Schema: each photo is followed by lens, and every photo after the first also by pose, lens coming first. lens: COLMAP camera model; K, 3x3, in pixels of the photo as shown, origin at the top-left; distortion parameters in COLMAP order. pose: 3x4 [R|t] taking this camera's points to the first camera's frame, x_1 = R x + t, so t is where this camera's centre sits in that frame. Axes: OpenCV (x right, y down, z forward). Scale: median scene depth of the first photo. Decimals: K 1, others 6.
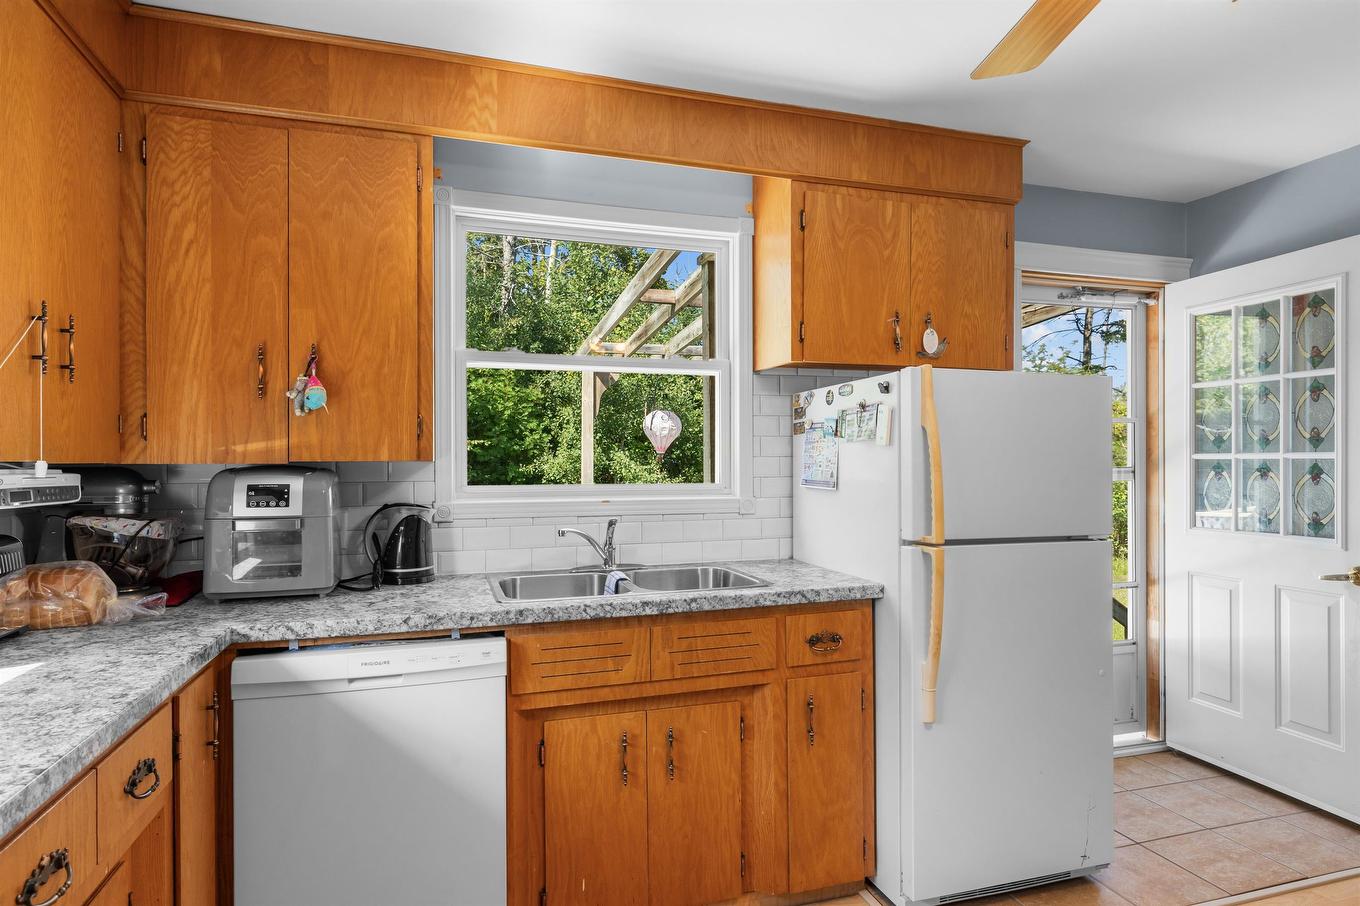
lens RADIAL K [[762.1, 0, 680.0], [0, 762.1, 453.0], [0, 0, 1]] dist [-0.002248, 0.000209]
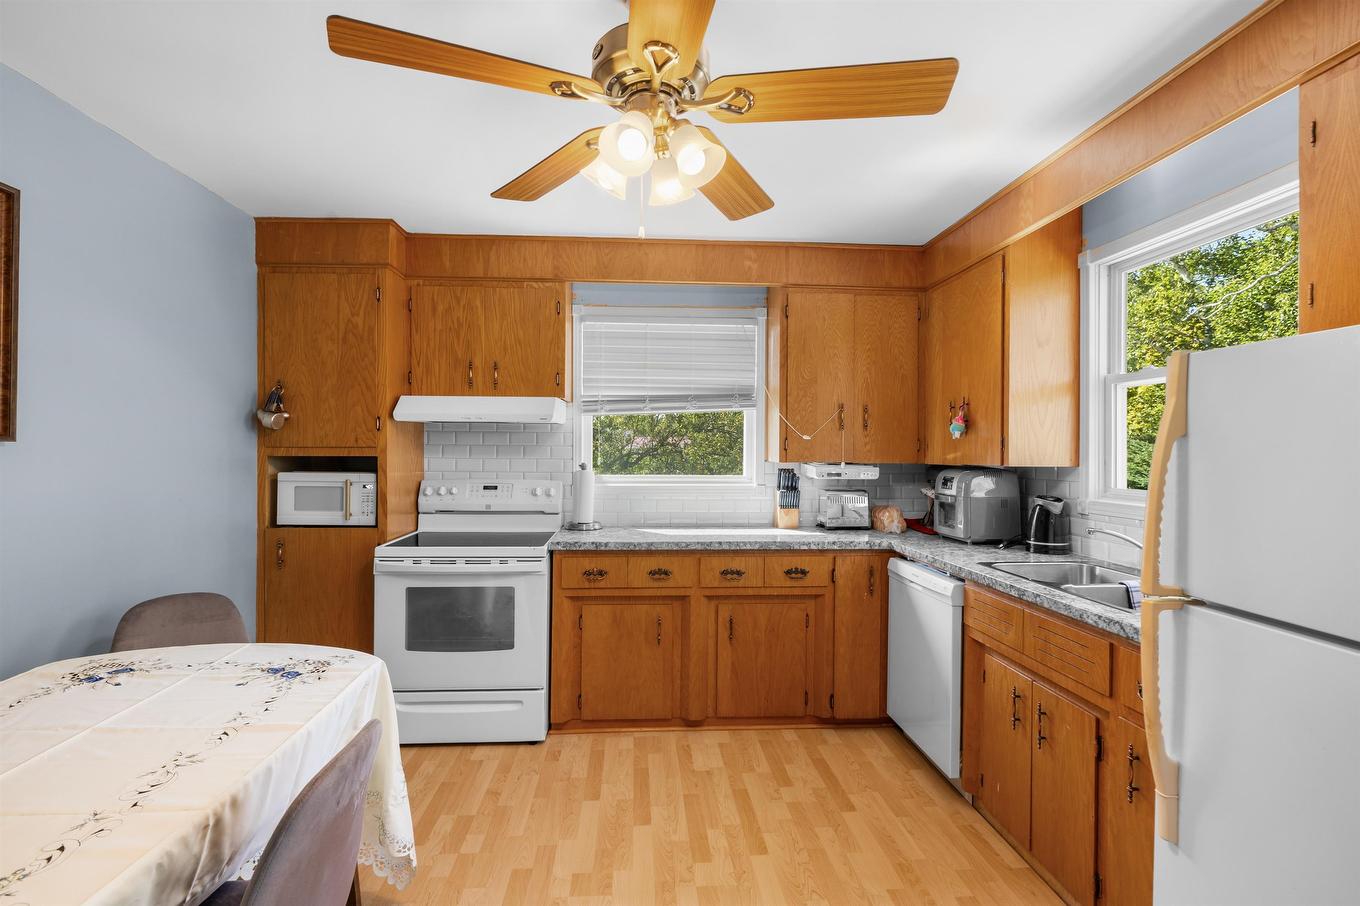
lens RADIAL K [[616.4, 0, 675.2], [0, 616.4, 448.8], [0, 0, 1]] dist [-0.003449, 0.000140]
pose [[-0.242471, -0.002937, -0.970154, 0.988622], [0.004635, 0.999980, -0.004186, -0.021484], [0.970148, -0.005511, -0.242453, 0.669235]]
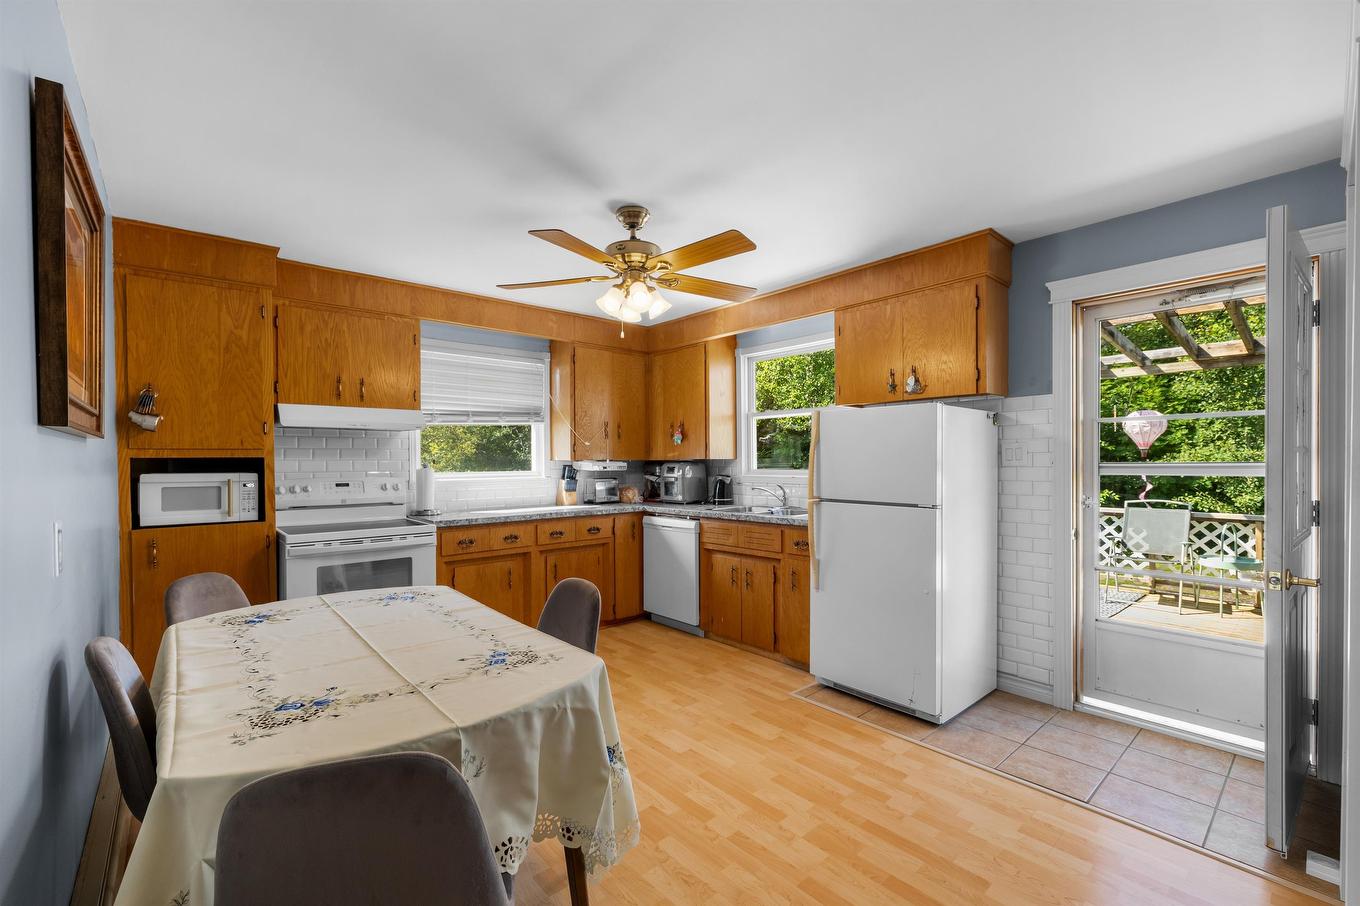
lens RADIAL K [[569.7, 0, 669.5], [0, 569.7, 454.2], [0, 0, 1]] dist [0.000064, 0.000941]
pose [[0.393856, -0.010976, -0.919107, 1.518052], [0.015579, 0.999865, -0.005264, 0.001877], [0.919040, -0.012245, 0.393974, 0.056987]]
